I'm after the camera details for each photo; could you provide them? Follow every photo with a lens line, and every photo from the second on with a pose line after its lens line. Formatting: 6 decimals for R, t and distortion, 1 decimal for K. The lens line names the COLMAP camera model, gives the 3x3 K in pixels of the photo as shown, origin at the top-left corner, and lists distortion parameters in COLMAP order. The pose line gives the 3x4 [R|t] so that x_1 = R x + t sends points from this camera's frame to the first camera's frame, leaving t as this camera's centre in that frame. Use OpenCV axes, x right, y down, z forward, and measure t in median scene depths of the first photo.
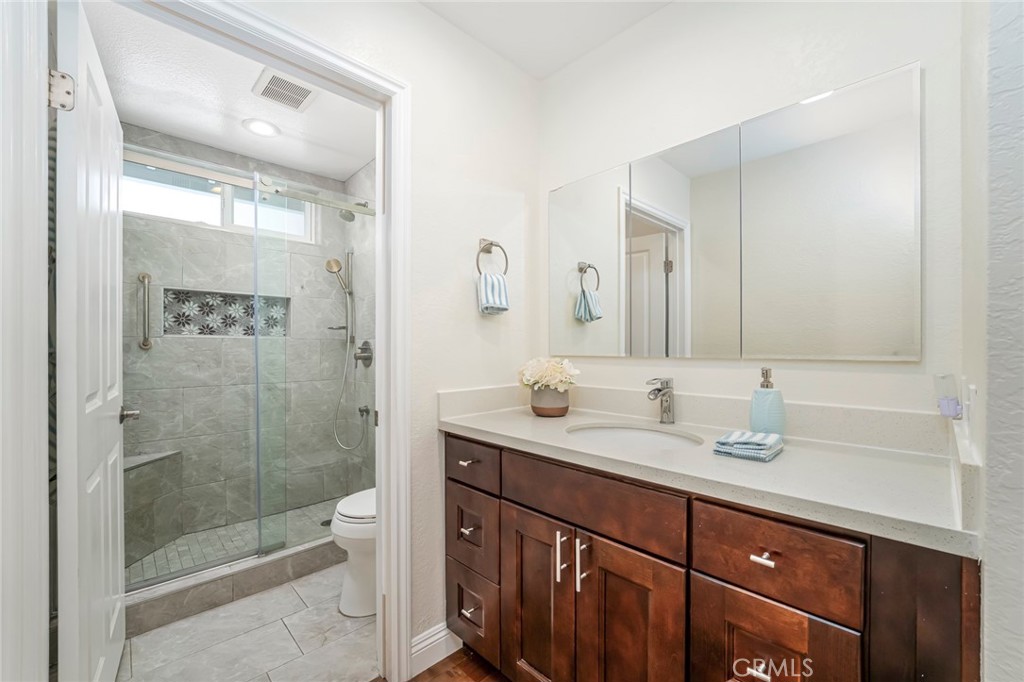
lens RADIAL K [[417.8, 0, 514.3], [0, 417.8, 347.9], [0, 0, 1]] dist [-0.011083, 0.000792]
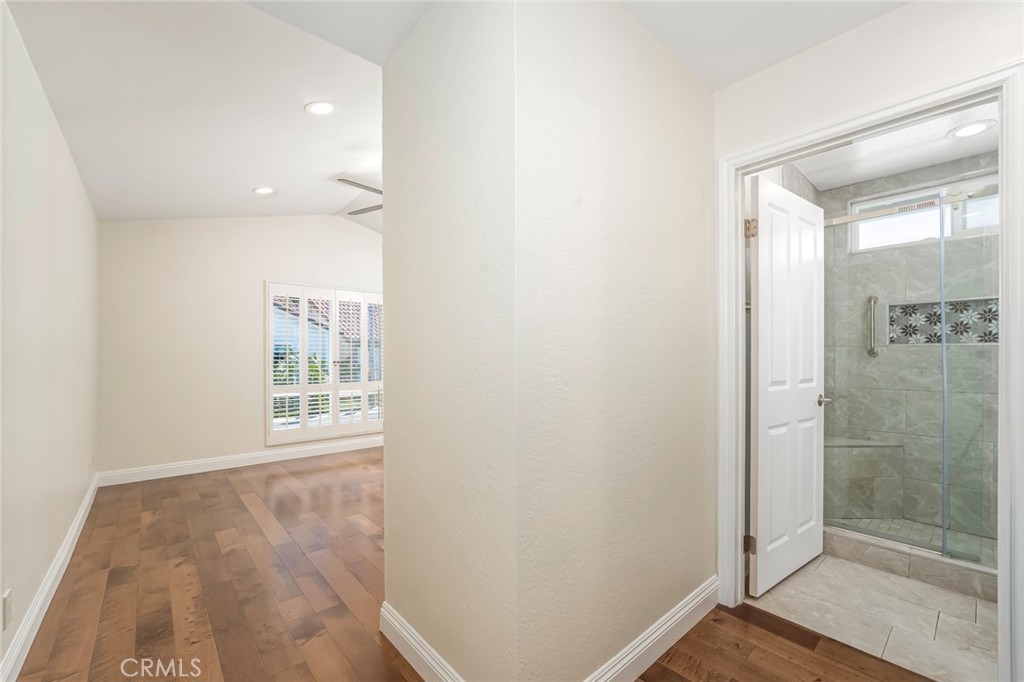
lens RADIAL K [[417.8, 0, 514.3], [0, 417.8, 347.9], [0, 0, 1]] dist [-0.011083, 0.000792]
pose [[-0.055333, -0.026598, -0.998114, 0.397051], [-0.003545, 0.999644, -0.026442, 0.013497], [0.998462, 0.002075, -0.055408, -0.010979]]
